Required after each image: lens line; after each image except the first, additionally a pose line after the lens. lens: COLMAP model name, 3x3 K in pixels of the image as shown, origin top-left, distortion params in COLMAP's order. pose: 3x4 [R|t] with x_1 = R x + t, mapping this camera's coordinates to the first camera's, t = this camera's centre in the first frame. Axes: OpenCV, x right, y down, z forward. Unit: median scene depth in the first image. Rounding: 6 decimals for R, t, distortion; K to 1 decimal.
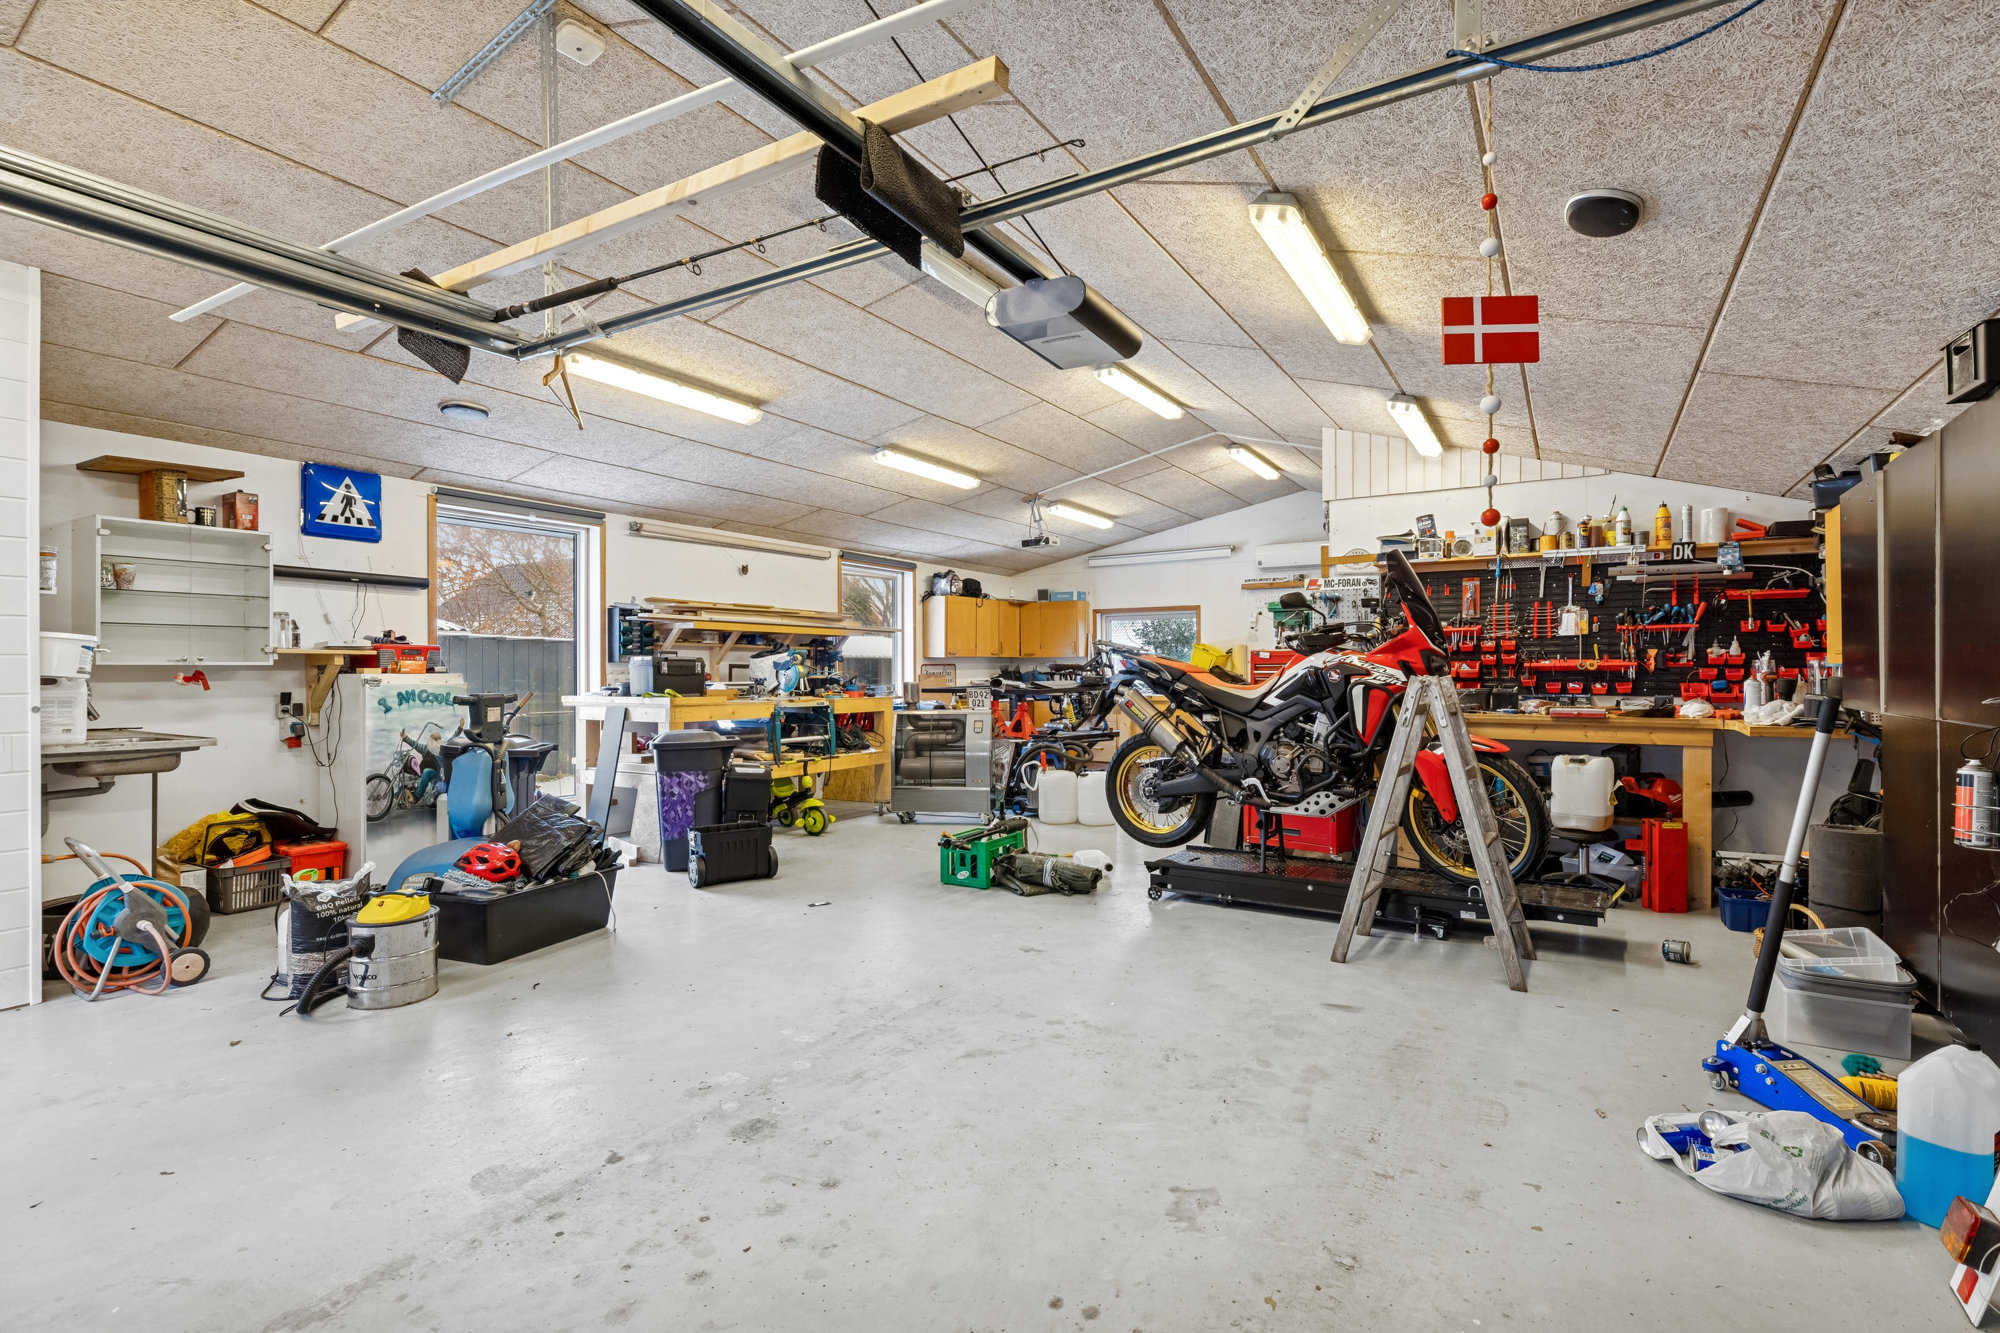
lens RADIAL K [[940.9, 0, 1000.0], [0, 940.9, 666.5], [0, 0, 1]] dist [0.000897, -0.000114]
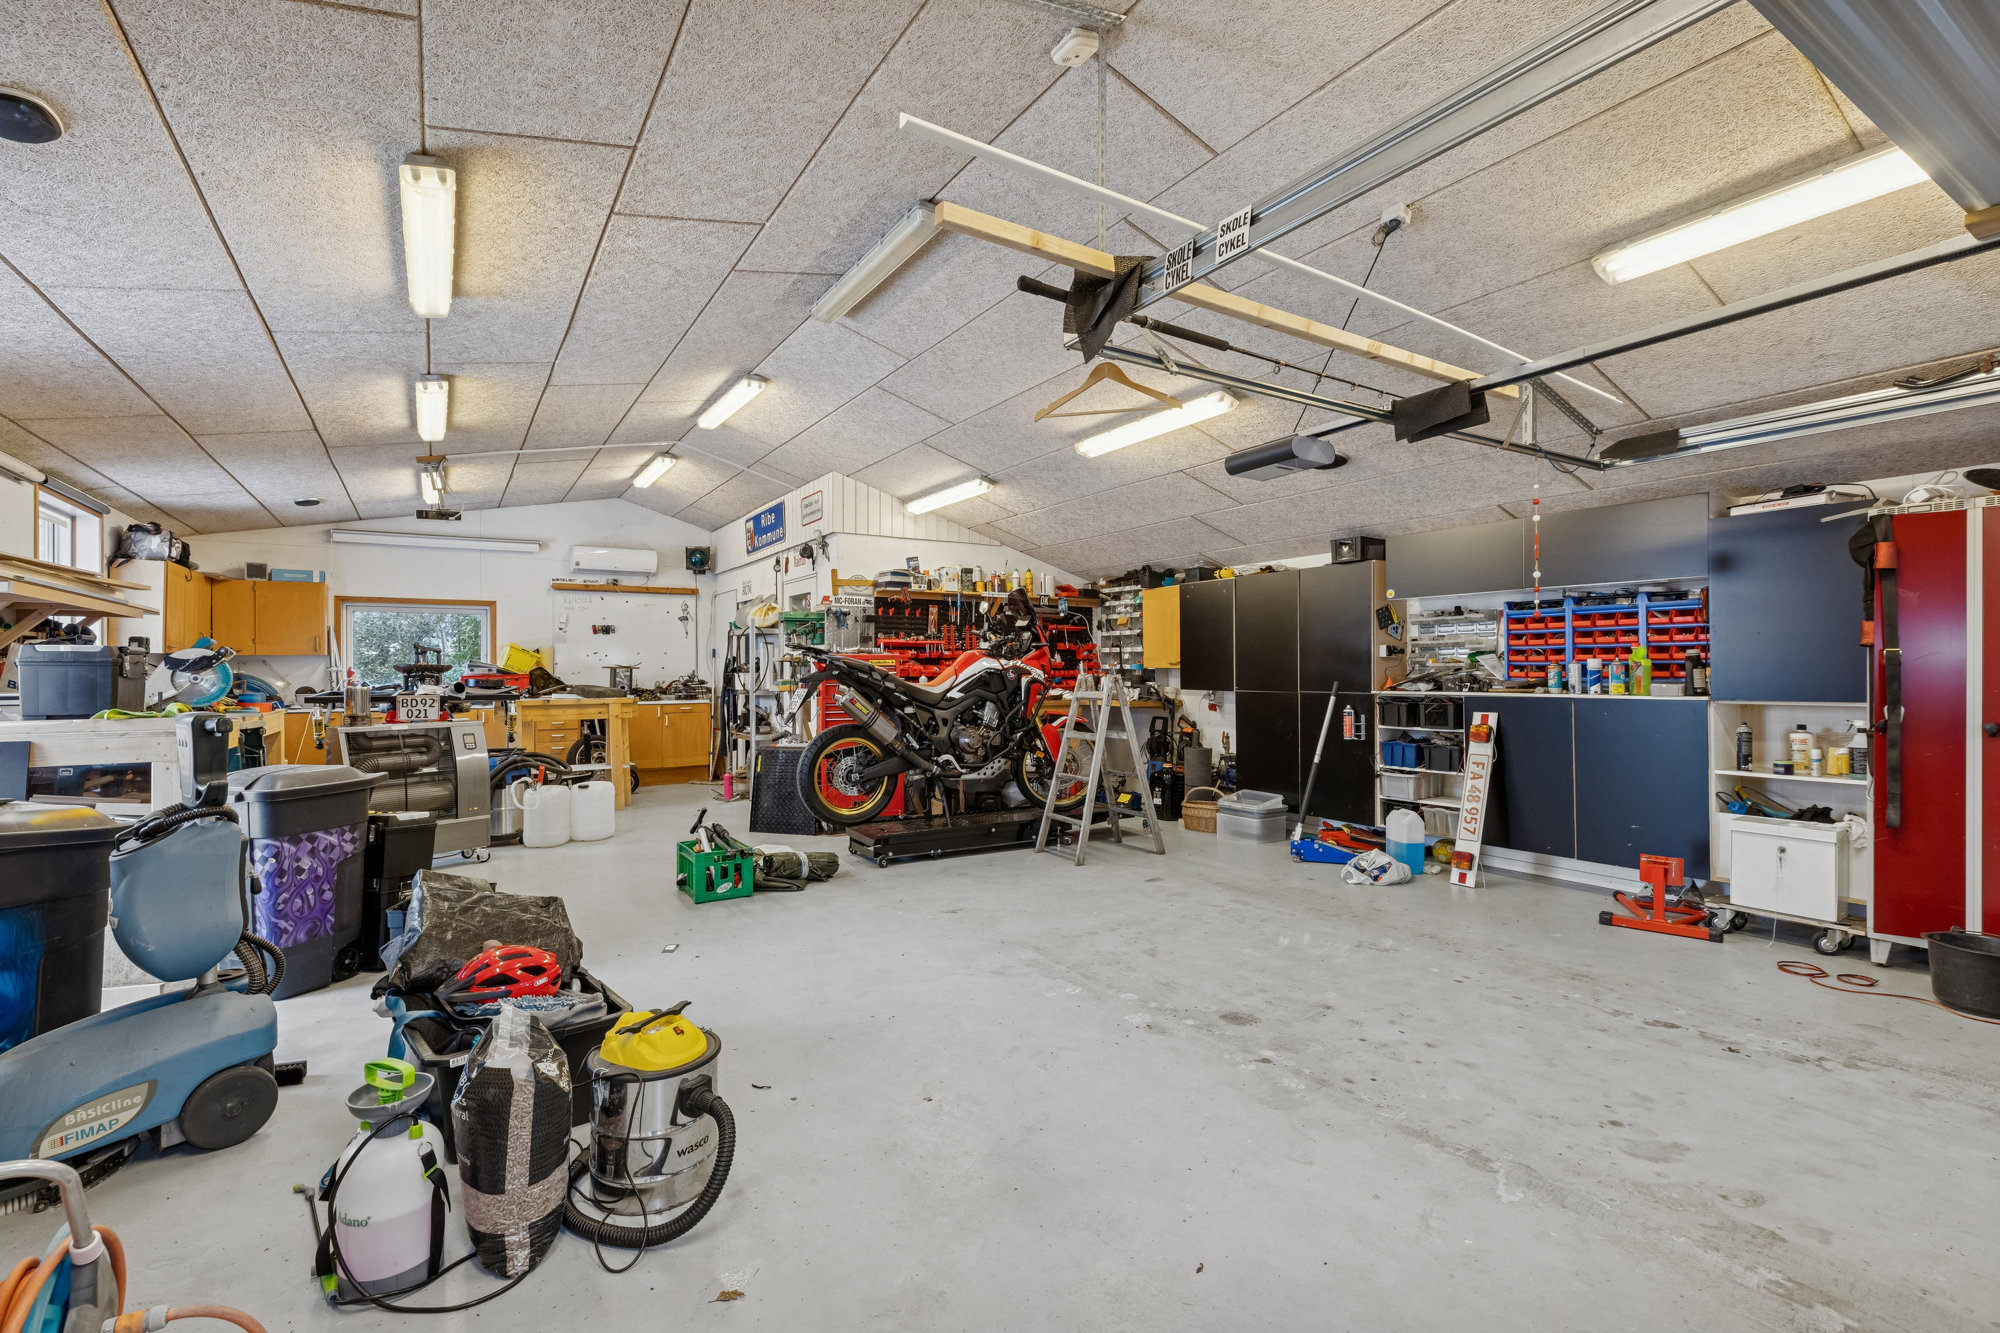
lens RADIAL K [[906.3, 0, 1000.0], [0, 906.3, 666.5], [0, 0, 1]] dist [0.001720, 0.000105]
pose [[0.448335, 0.005405, 0.893849, -1.206747], [-0.002305, 0.999985, -0.004891, 0.005480], [-0.893862, 0.000132, 0.448341, 0.568897]]
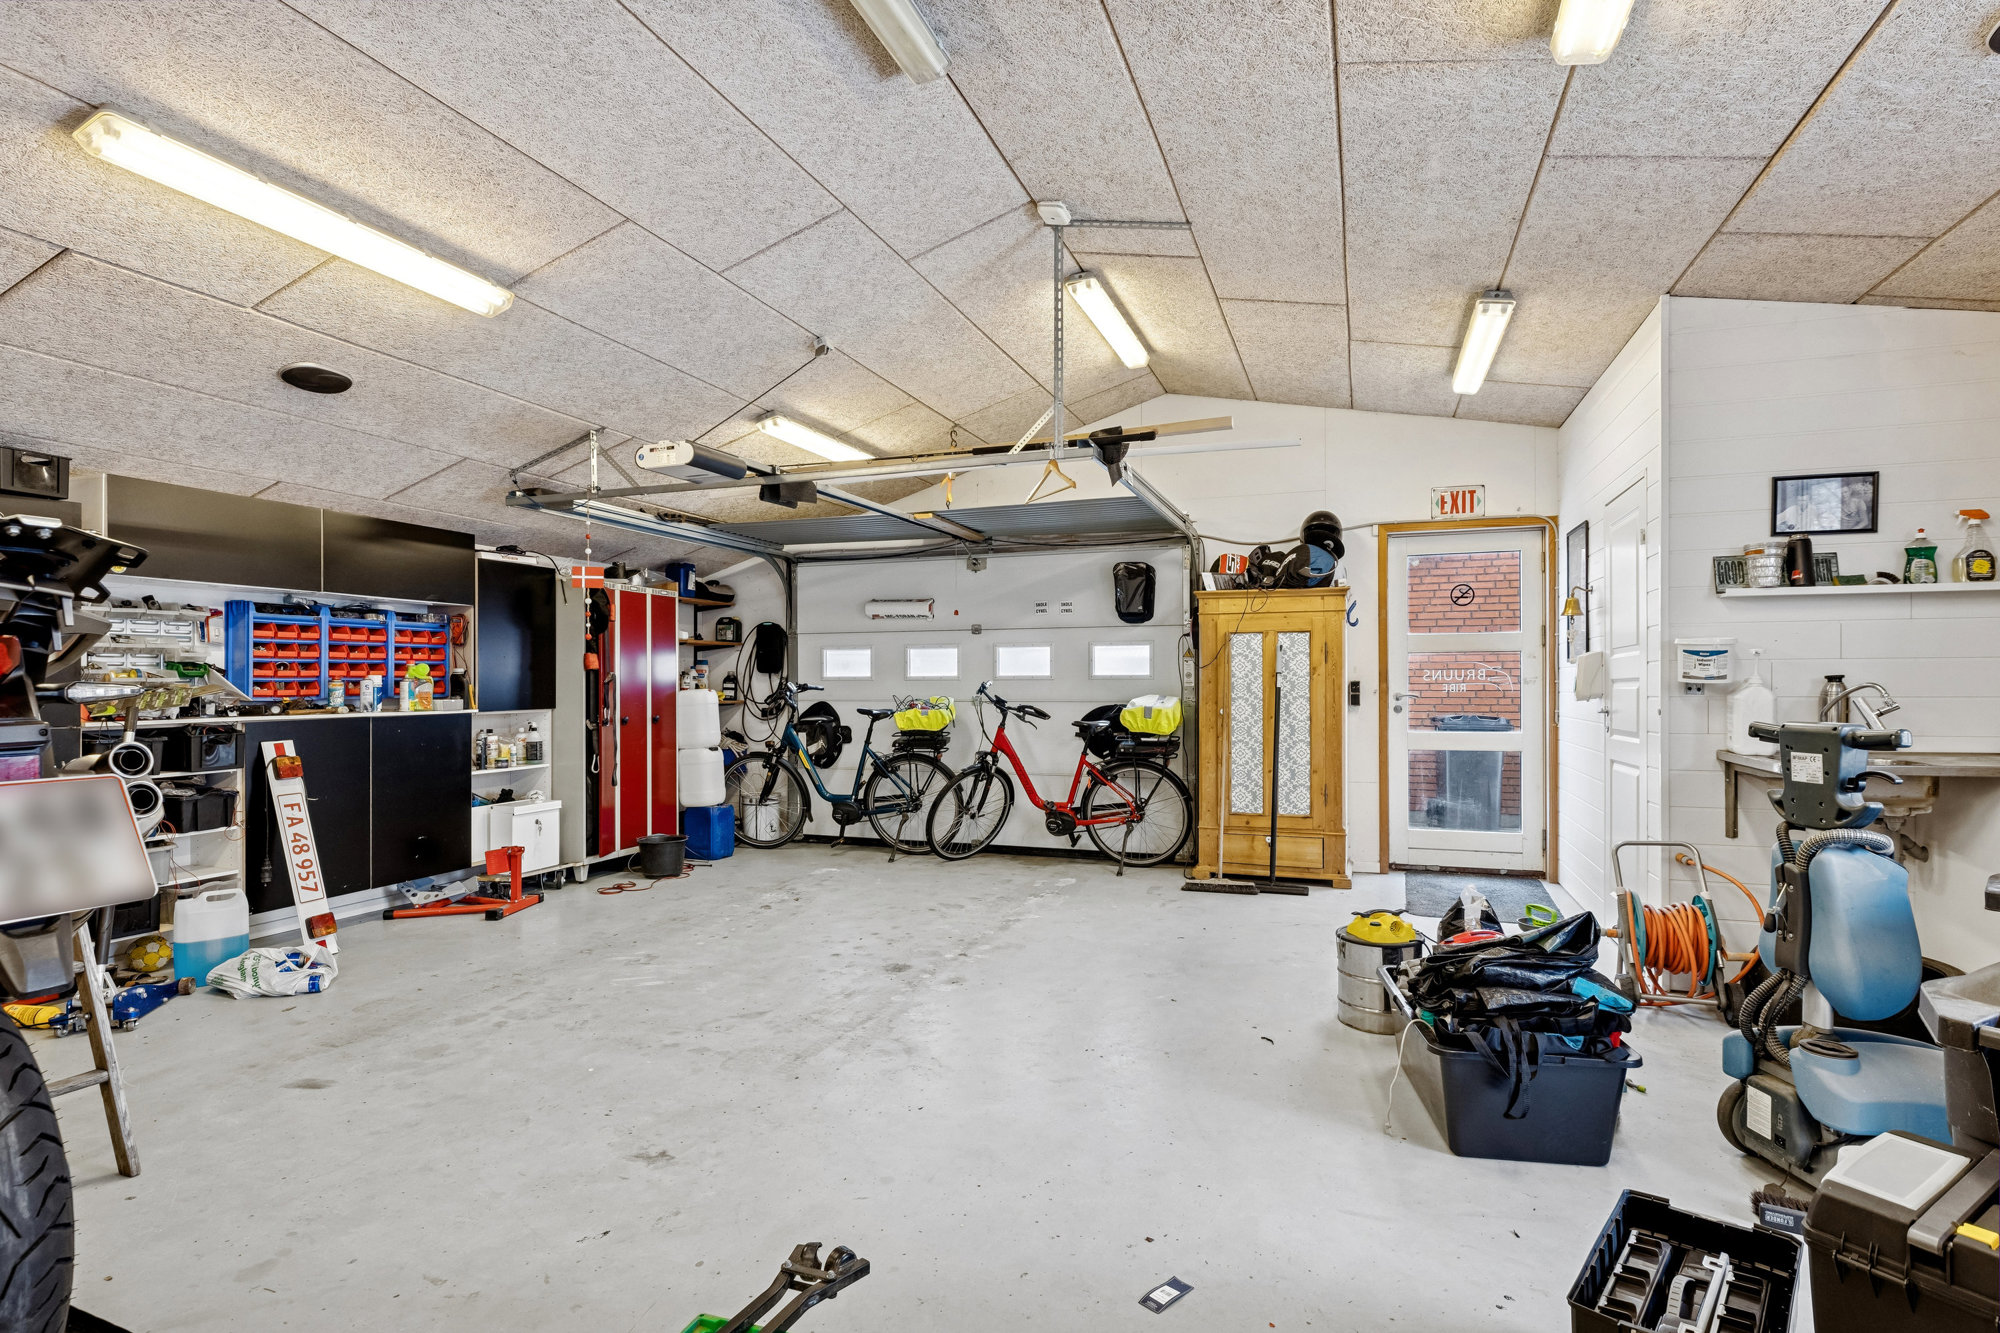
lens RADIAL K [[997.2, 0, 1000.0], [0, 997.2, 666.5], [0, 0, 1]] dist [-0.000012, -0.000074]
pose [[-0.979345, 0.002890, -0.202176, -0.069532], [0.007140, 0.999769, -0.020295, 0.008358], [0.202071, -0.021319, -0.979139, 2.125271]]
